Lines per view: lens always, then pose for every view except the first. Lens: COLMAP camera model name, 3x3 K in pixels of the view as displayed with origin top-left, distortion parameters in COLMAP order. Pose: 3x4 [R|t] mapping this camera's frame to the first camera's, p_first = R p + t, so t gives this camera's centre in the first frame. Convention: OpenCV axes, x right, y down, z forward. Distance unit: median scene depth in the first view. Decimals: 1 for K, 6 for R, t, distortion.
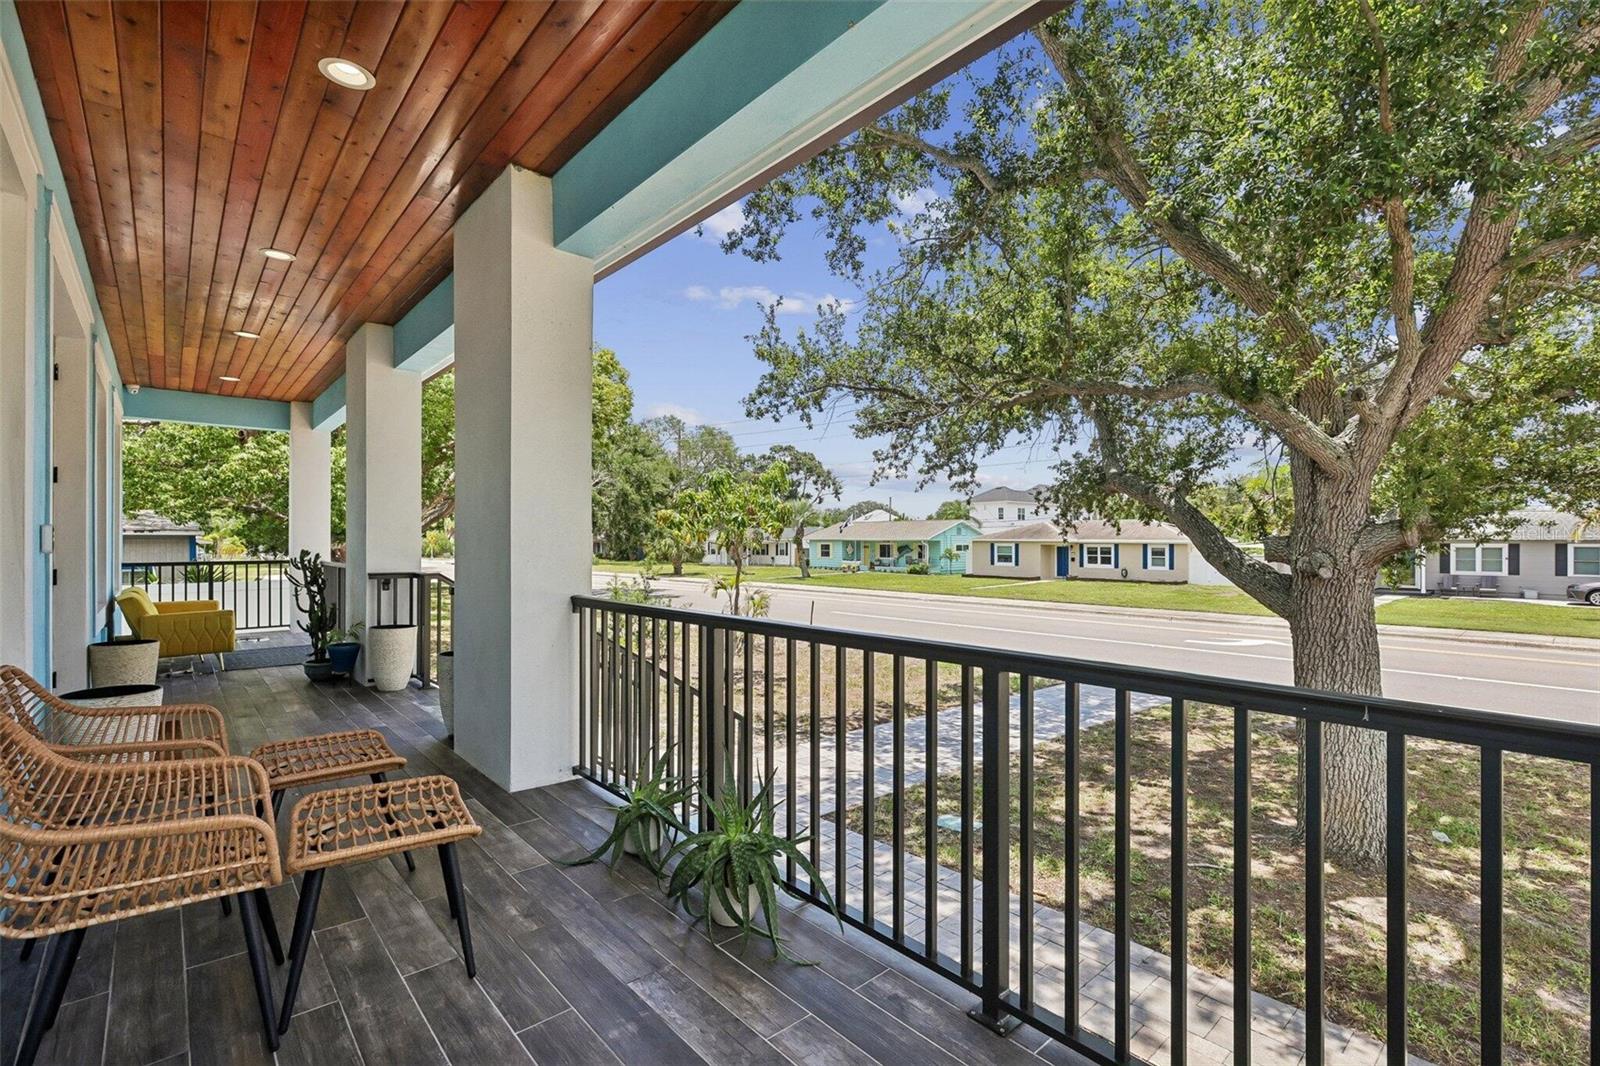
lens RADIAL K [[722.2, 0, 808.2], [0, 722.2, 535.9], [0, 0, 1]] dist [-0.001150, 0.000447]
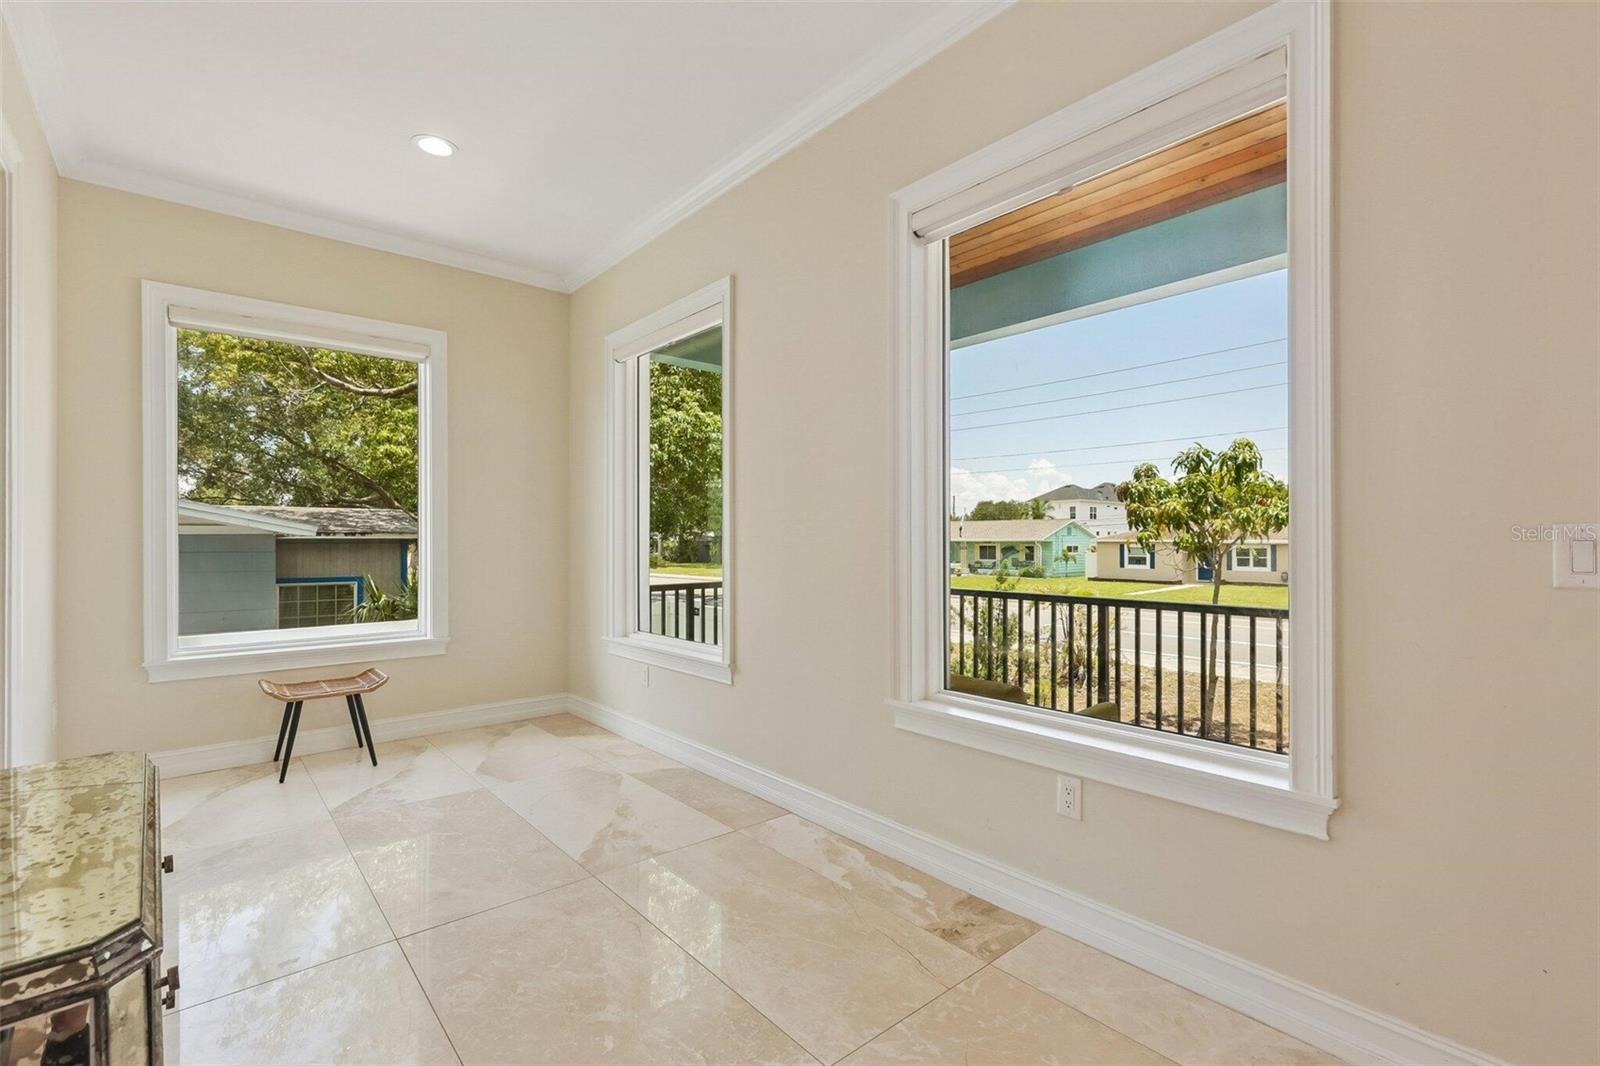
lens RADIAL K [[722.2, 0, 801.0], [0, 722.2, 539.7], [0, 0, 1]] dist [-0.001150, 0.000447]
pose [[0.999844, -0.002534, -0.017458, -0.122805], [0.002620, 0.999984, 0.004929, -0.000836], [0.017445, -0.004974, 0.999835, 0.064448]]
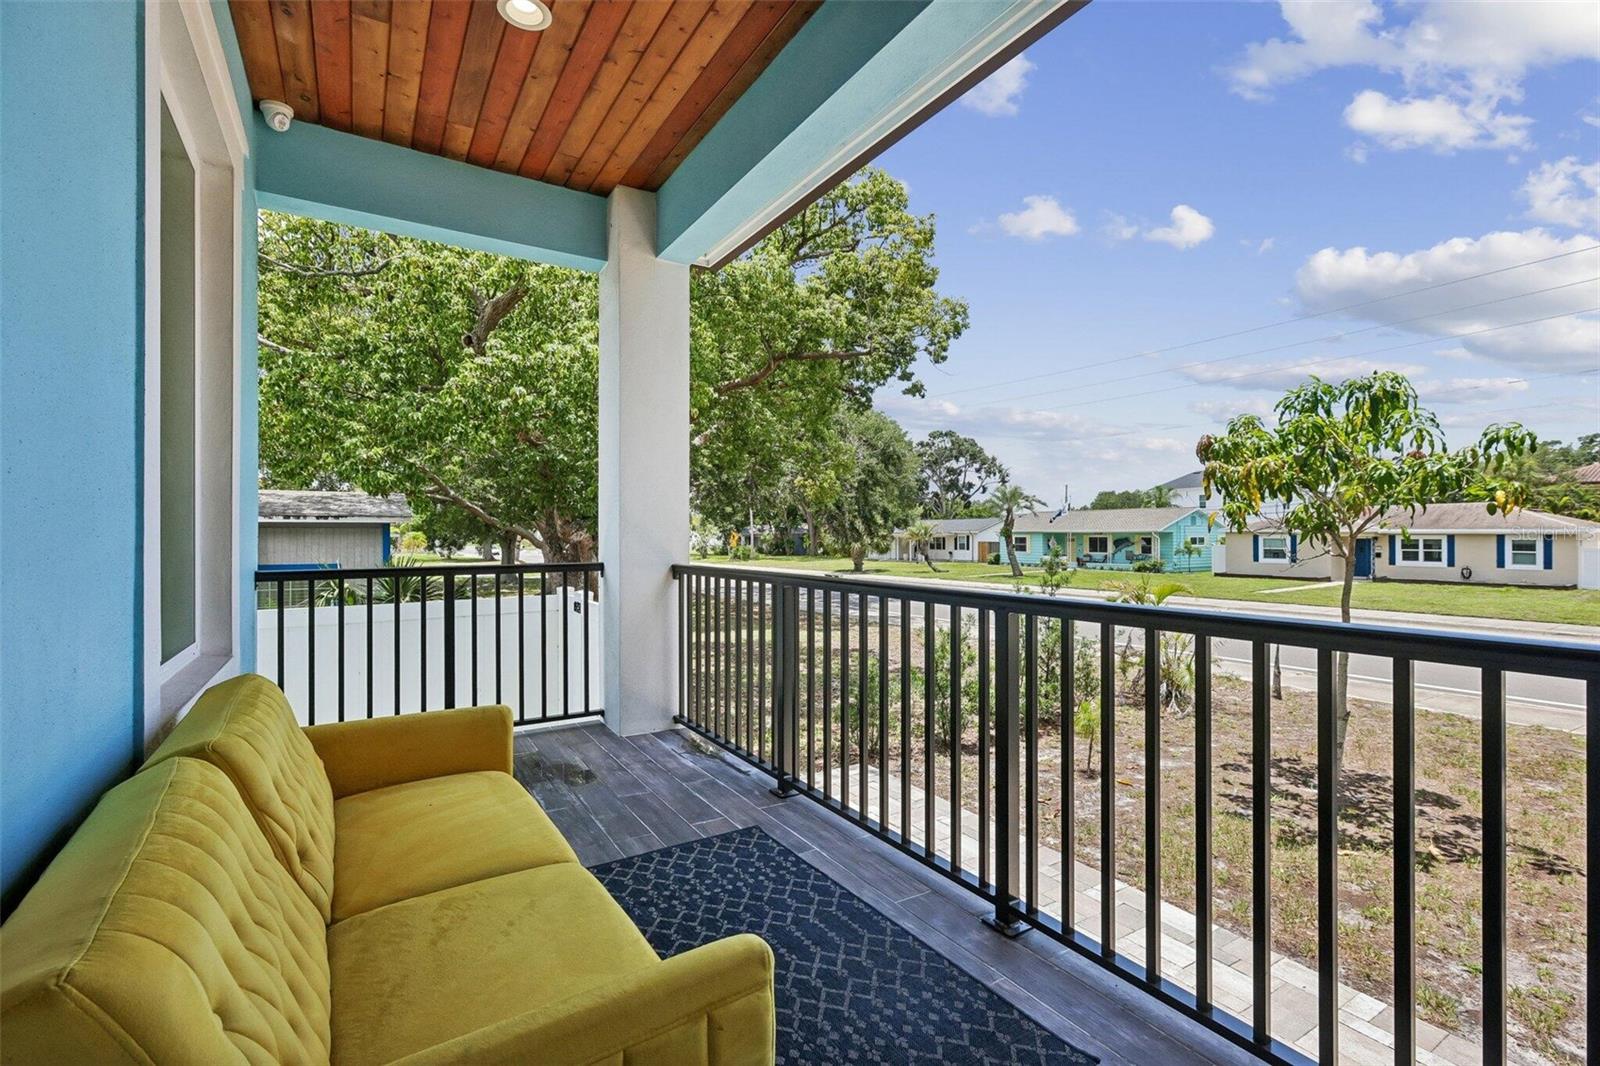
lens RADIAL K [[722.2, 0, 802.0], [0, 722.2, 531.9], [0, 0, 1]] dist [-0.001150, 0.000447]
pose [[0.985186, -0.004477, -0.171430, -0.094322], [0.004864, 0.999986, 0.001839, 0.002702], [0.171419, -0.002646, 0.985195, 0.105945]]
